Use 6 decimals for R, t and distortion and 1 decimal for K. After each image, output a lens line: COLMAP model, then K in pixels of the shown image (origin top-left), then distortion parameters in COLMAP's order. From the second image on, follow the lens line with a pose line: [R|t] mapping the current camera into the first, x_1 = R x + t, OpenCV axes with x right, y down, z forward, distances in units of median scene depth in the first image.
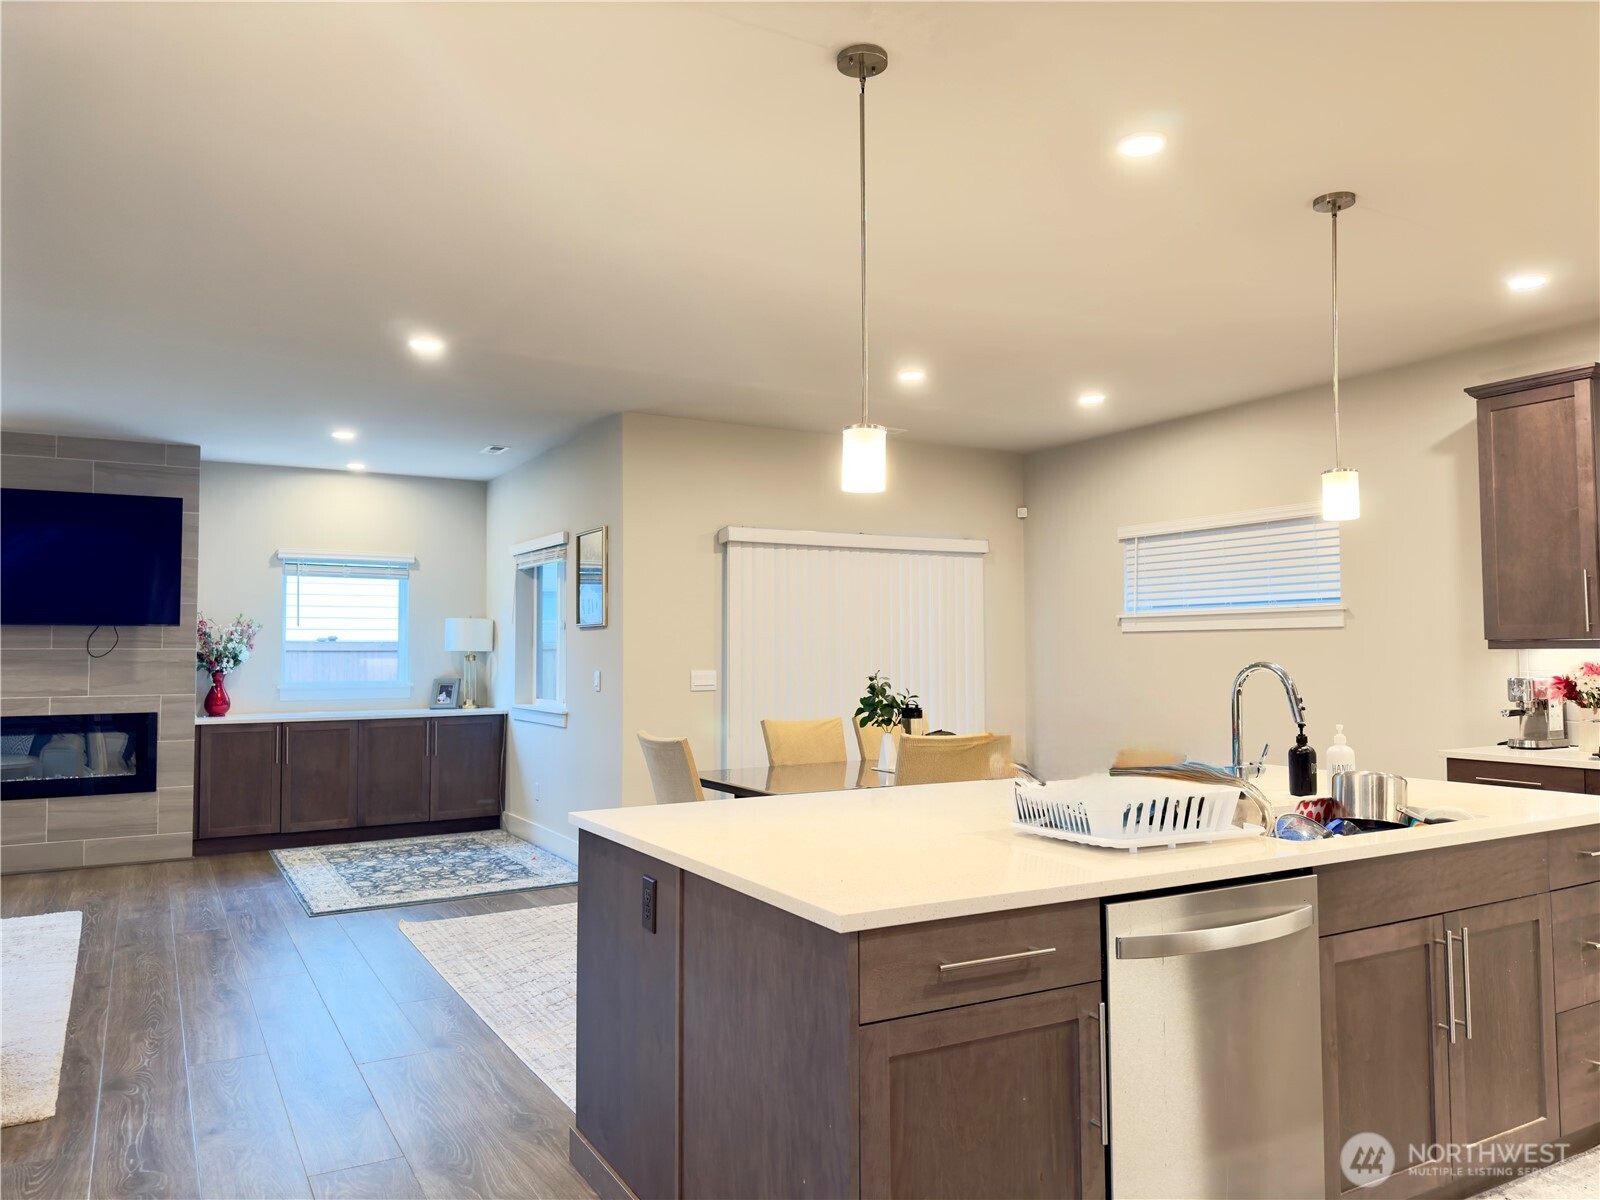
lens RADIAL K [[1124.5, 0, 802.8], [0, 1124.5, 593.5], [0, 0, 1]] dist [0.075529, -0.115298]
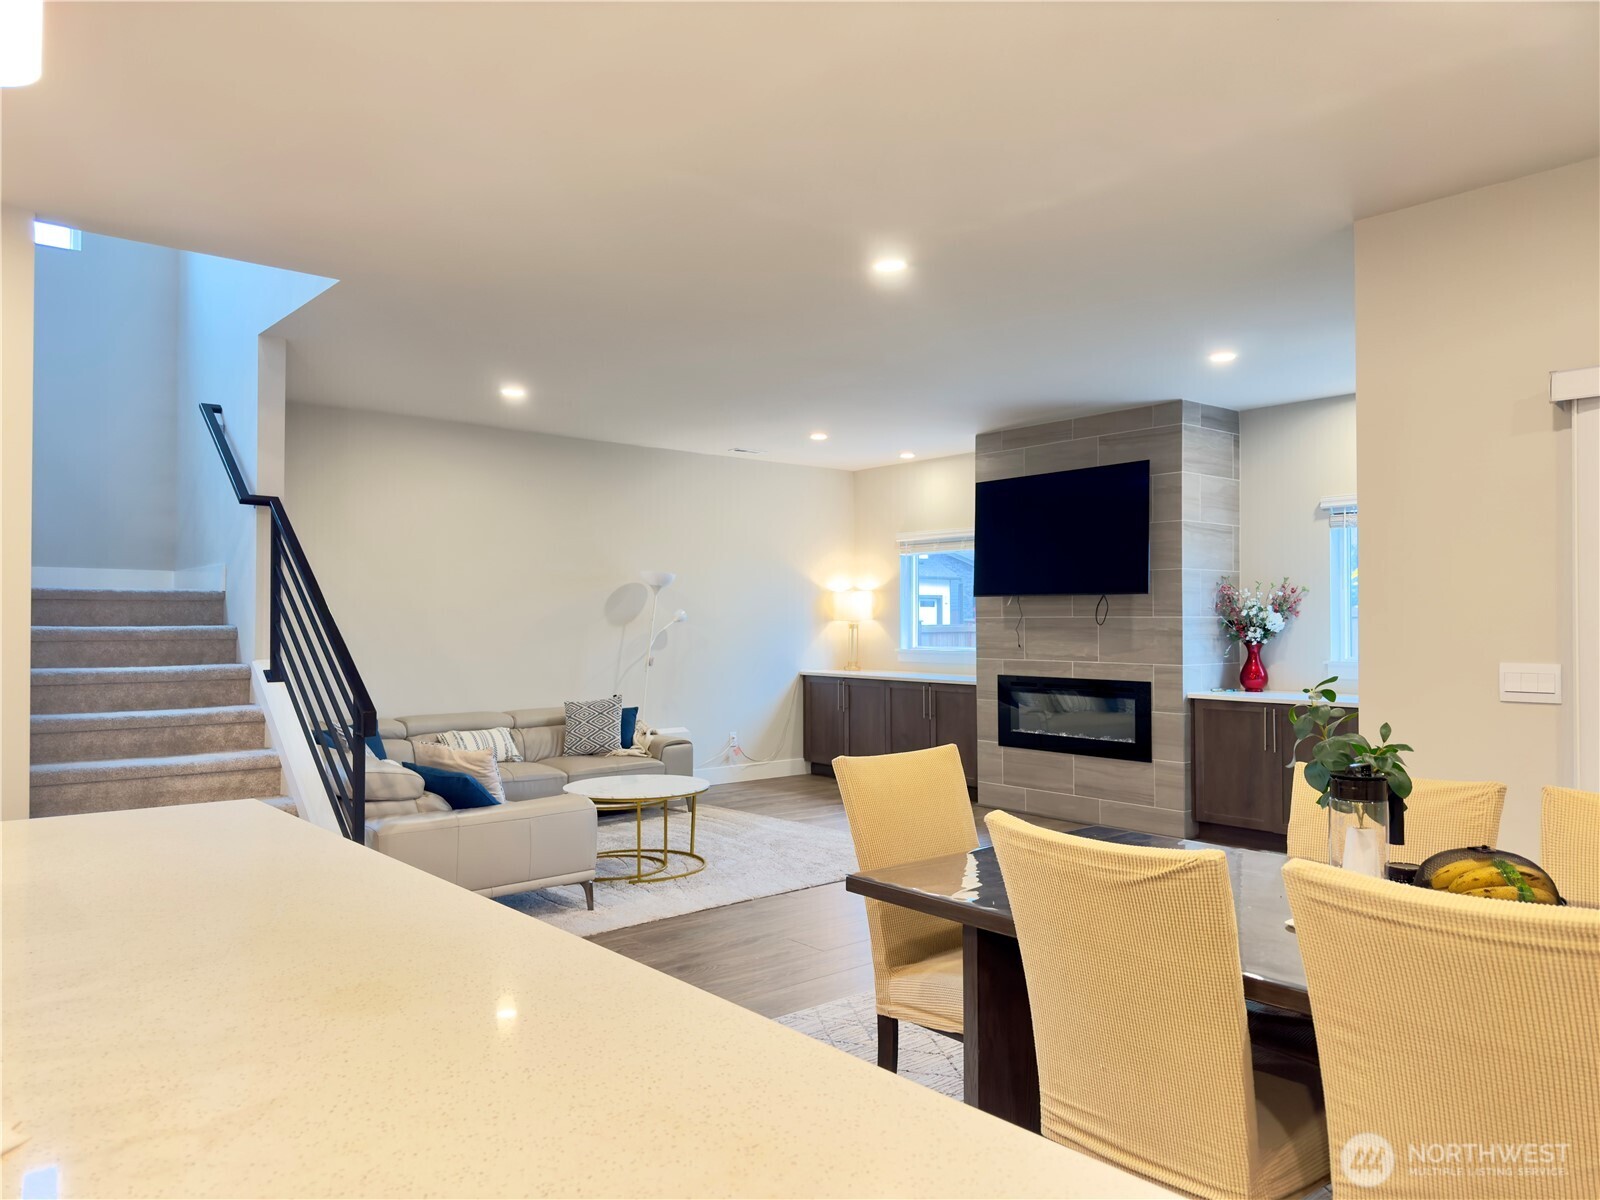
lens RADIAL K [[1121.9, 0, 800.0], [0, 1121.9, 600.0], [0, 0, 1]] dist [0.077949, -0.091273]
pose [[0.185050, -0.011999, -0.982656, 0.341432], [0.048130, 0.998836, -0.003133, 0.023083], [0.981550, -0.046715, 0.185413, 0.541282]]
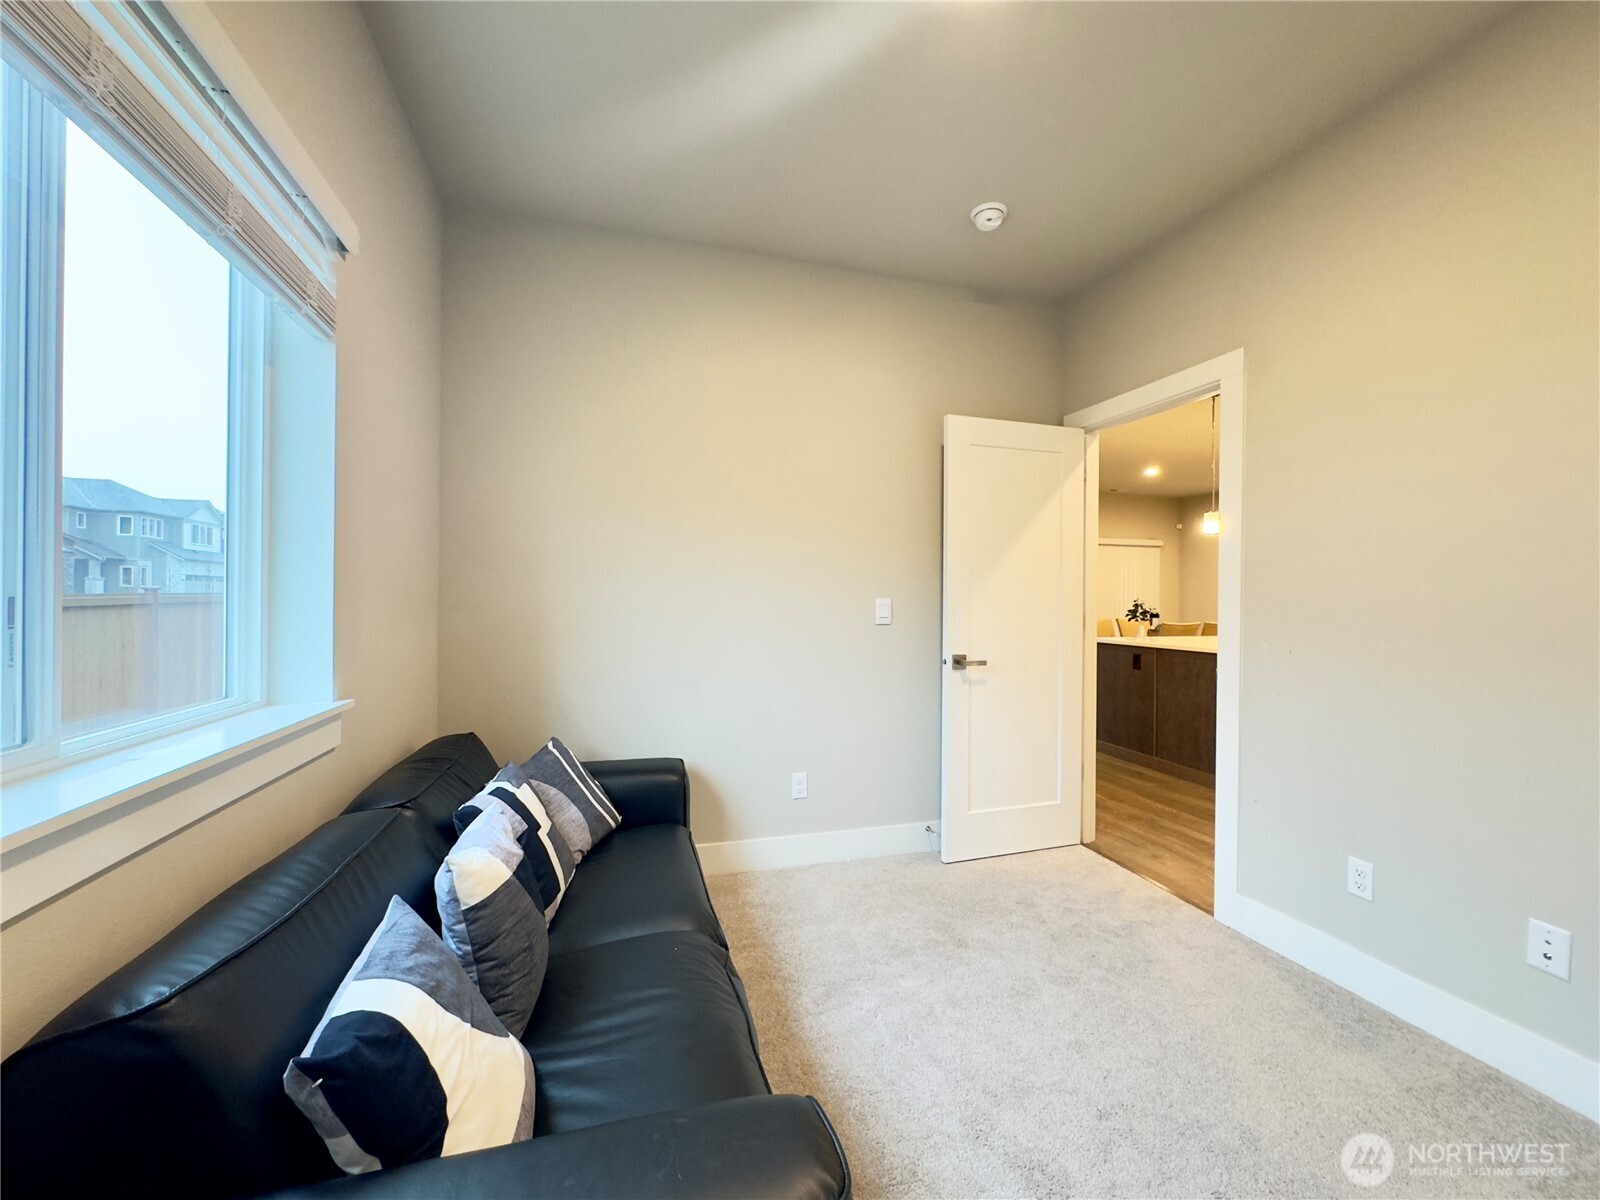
lens RADIAL K [[637.4, 0, 797.5], [0, 637.4, 596.8], [0, 0, 1]] dist [-0.000622, -0.000594]
pose [[0.971676, 0.013975, -0.235905, -0.237925], [-0.001684, 0.998634, 0.052225, -0.002190], [0.236312, -0.050348, 0.970372, -0.359666]]
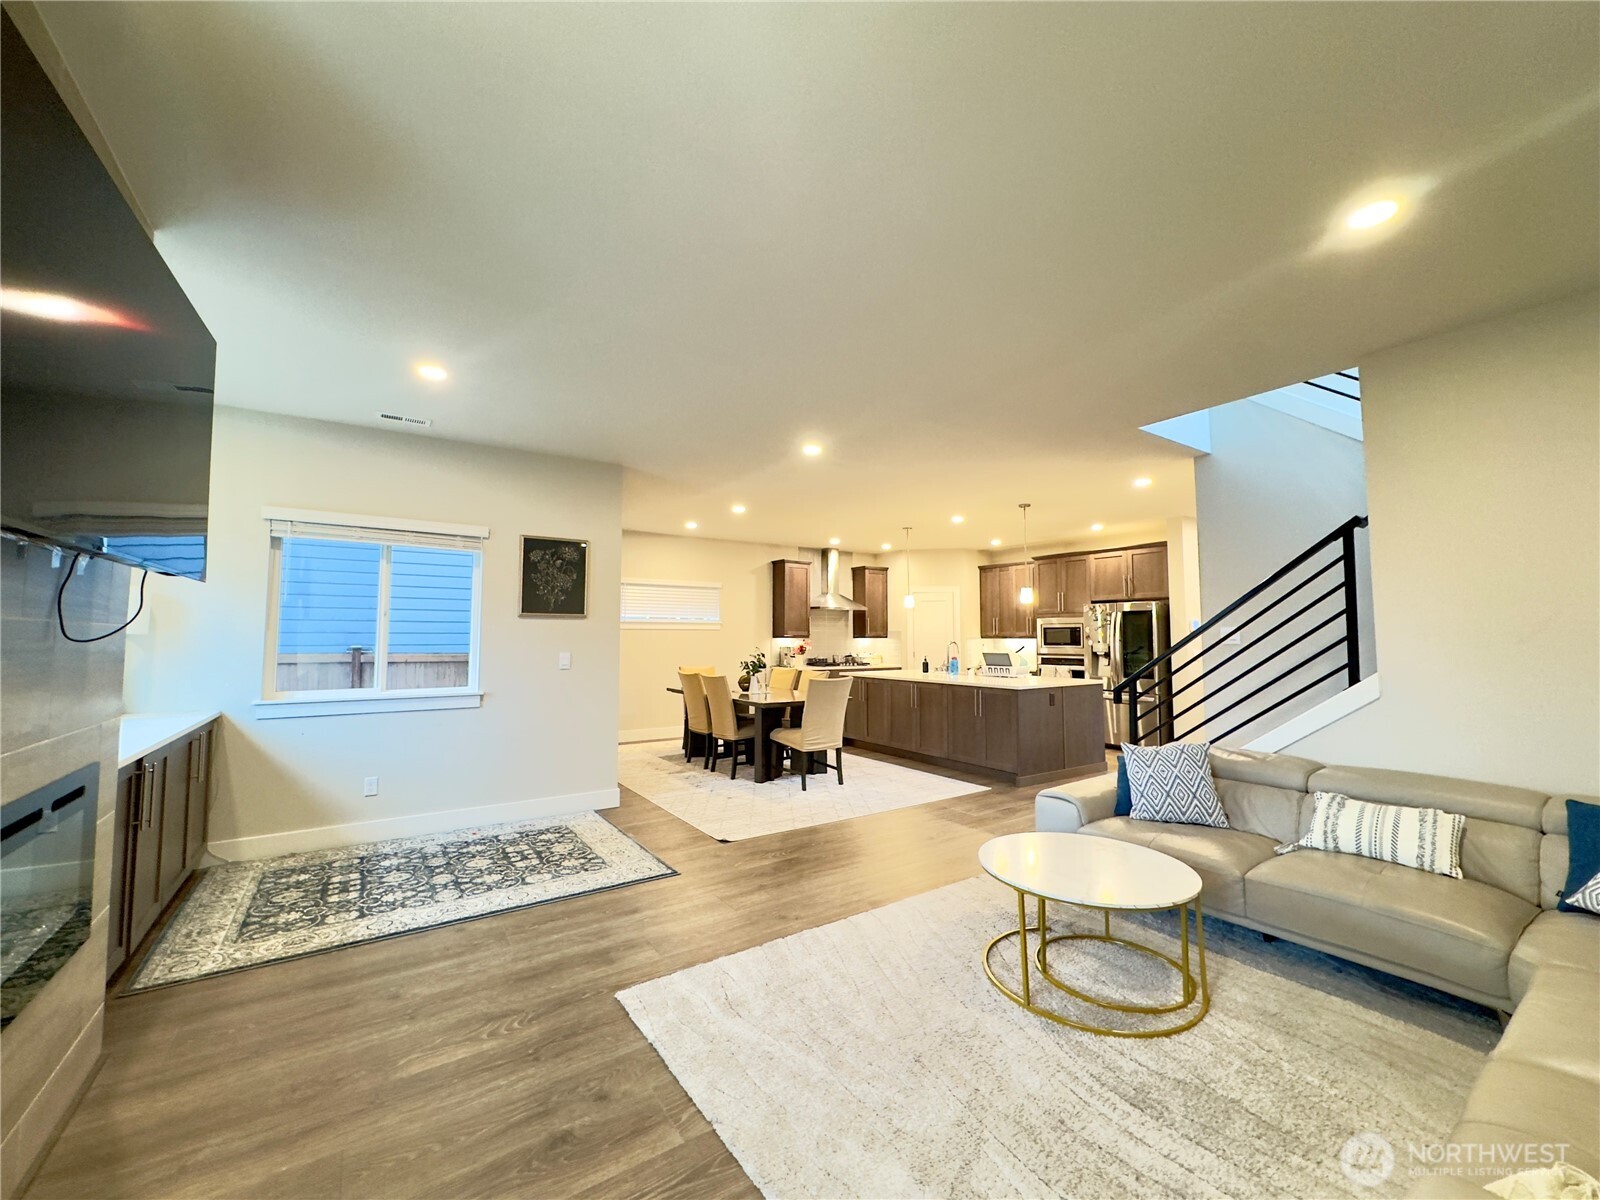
lens RADIAL K [[637.4, 0, 797.5], [0, 637.4, 596.8], [0, 0, 1]] dist [-0.000622, -0.000594]
pose [[-0.066175, 0.068811, 0.995433, -0.875911], [-0.051637, 0.996046, -0.072286, 0.042560], [-0.996471, -0.056185, -0.062360, 0.759368]]
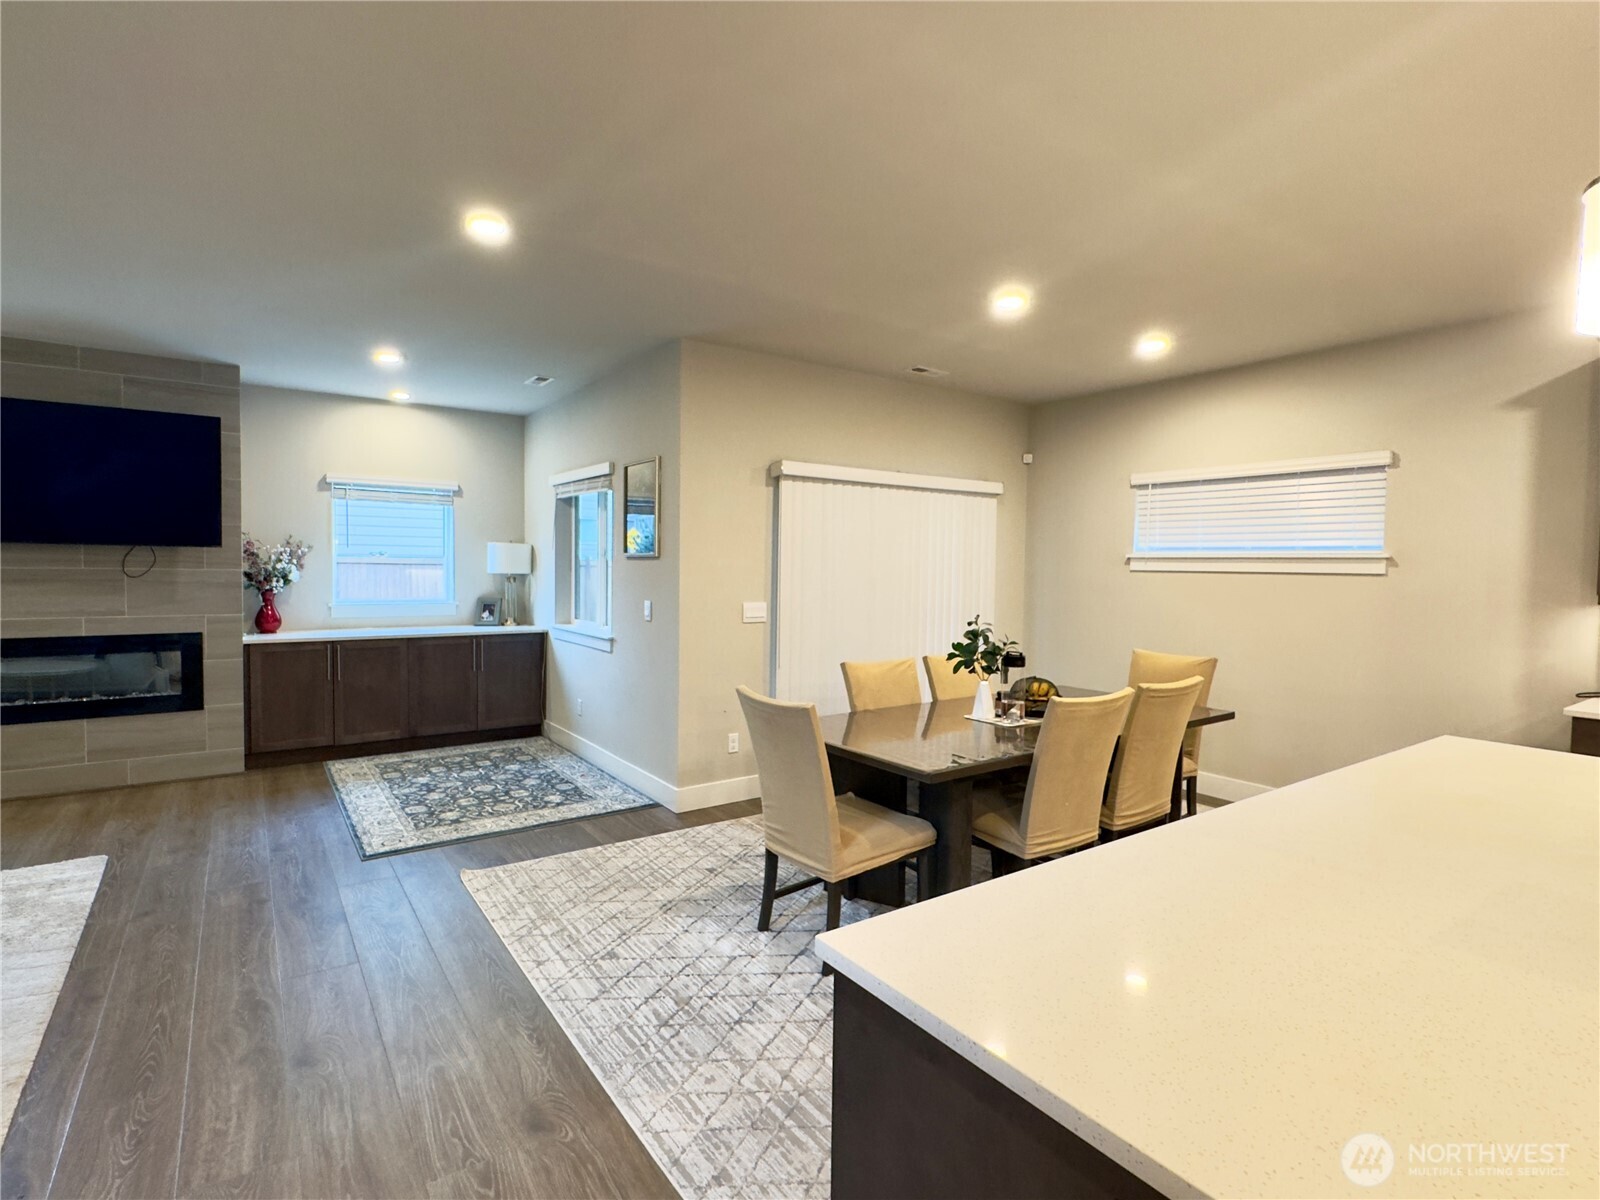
lens RADIAL K [[792.7, 0, 800.4], [0, 792.7, 594.5], [0, 0, 1]] dist [-0.006724, -0.002177]
pose [[0.995575, 0.015062, 0.092751, -0.107998], [-0.023251, 0.995862, 0.087859, -0.002670], [-0.091044, -0.089627, 0.991805, 0.268286]]
